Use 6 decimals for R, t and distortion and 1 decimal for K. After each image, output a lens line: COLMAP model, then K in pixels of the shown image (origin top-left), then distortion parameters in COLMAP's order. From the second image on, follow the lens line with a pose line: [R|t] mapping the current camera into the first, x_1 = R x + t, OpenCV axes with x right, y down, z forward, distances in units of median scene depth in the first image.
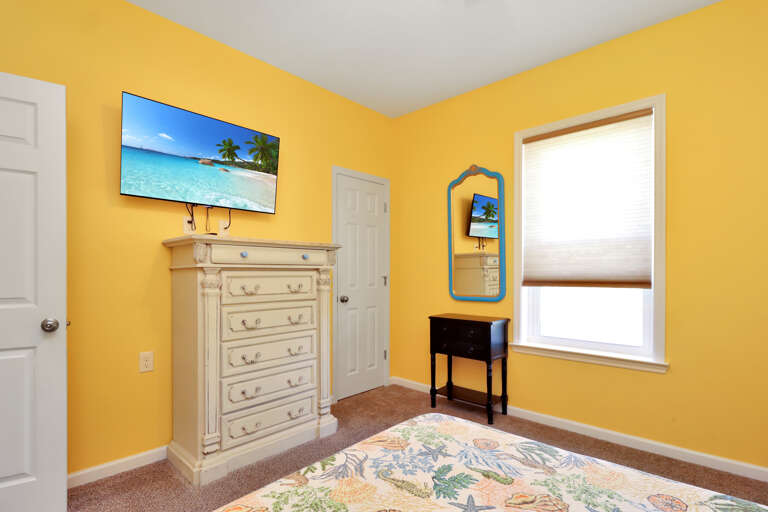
lens RADIAL K [[378.2, 0, 427.5], [0, 378.2, 270.7], [0, 0, 1]] dist [0.005727, -0.003625]
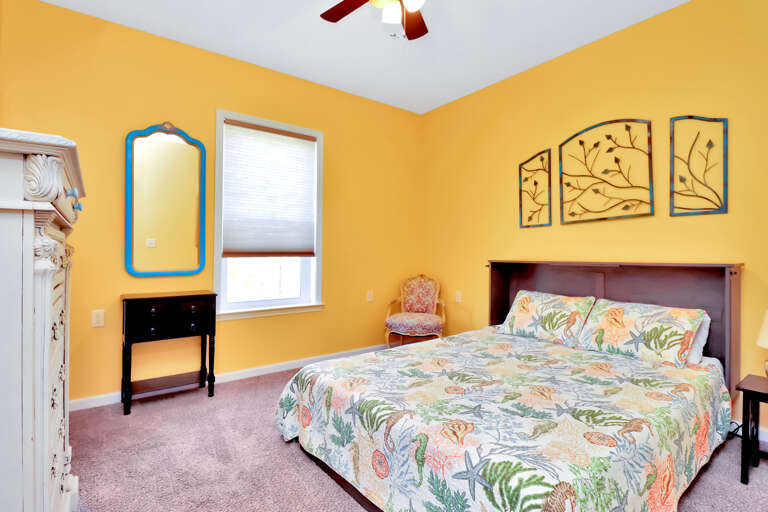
lens RADIAL K [[378.2, 0, 351.8], [0, 378.2, 251.8], [0, 0, 1]] dist [0.005727, -0.003625]
pose [[0.240692, 0.007893, 0.970569, -0.721103], [-0.002726, 0.999968, -0.007456, 0.033324], [-0.970598, -0.000851, 0.240706, 0.421027]]
